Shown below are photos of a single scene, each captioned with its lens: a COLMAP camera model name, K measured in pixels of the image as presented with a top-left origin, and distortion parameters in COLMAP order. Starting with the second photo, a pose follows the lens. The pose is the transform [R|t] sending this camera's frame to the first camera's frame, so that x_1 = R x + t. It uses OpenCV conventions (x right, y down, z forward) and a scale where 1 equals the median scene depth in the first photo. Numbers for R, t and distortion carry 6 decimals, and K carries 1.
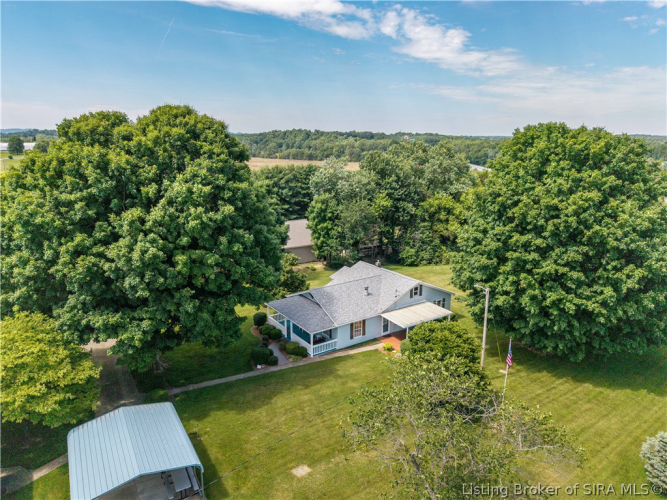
lens RADIAL K [[469.4, 0, 333.5], [0, 469.4, 250.0], [0, 0, 1]] dist [0.055518, -0.111293]
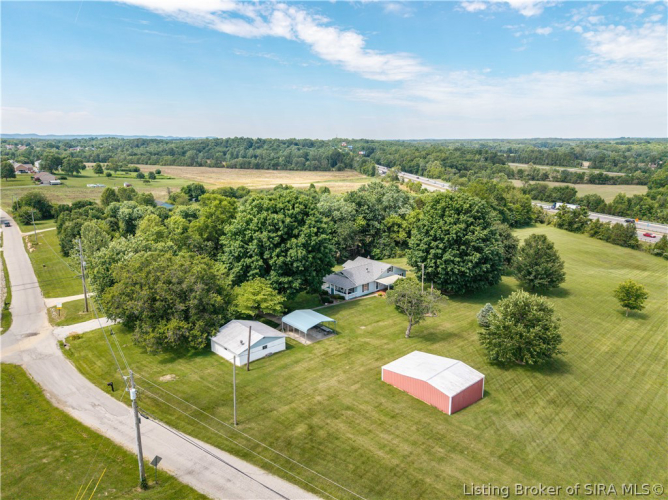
lens RADIAL K [[459.9, 0, 324.6], [0, 459.9, 249.2], [0, 0, 1]] dist [0.079850, -0.096981]
pose [[0.993668, -0.037615, 0.105874, -0.353467], [0.038323, 0.999255, -0.004658, -0.004079], [-0.105620, 0.008686, 0.994369, -1.086832]]
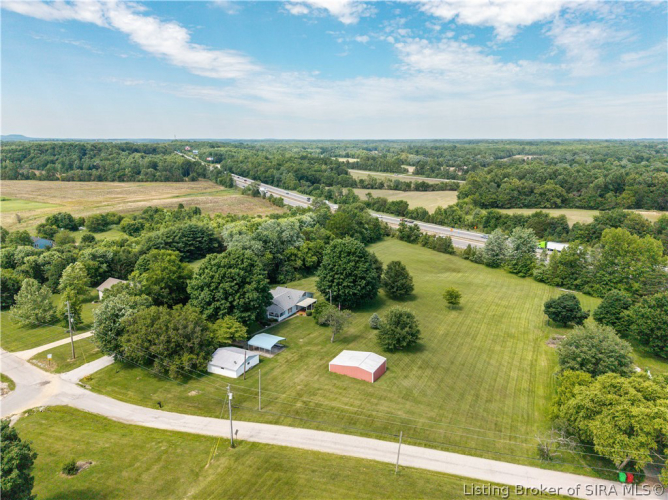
lens RADIAL K [[459.9, 0, 324.6], [0, 459.9, 249.2], [0, 0, 1]] dist [0.079850, -0.096981]
pose [[0.905122, -0.114085, 0.409560, -0.914359], [0.117480, 0.992930, 0.016956, -0.244770], [-0.408599, 0.032768, 0.912126, -1.797966]]
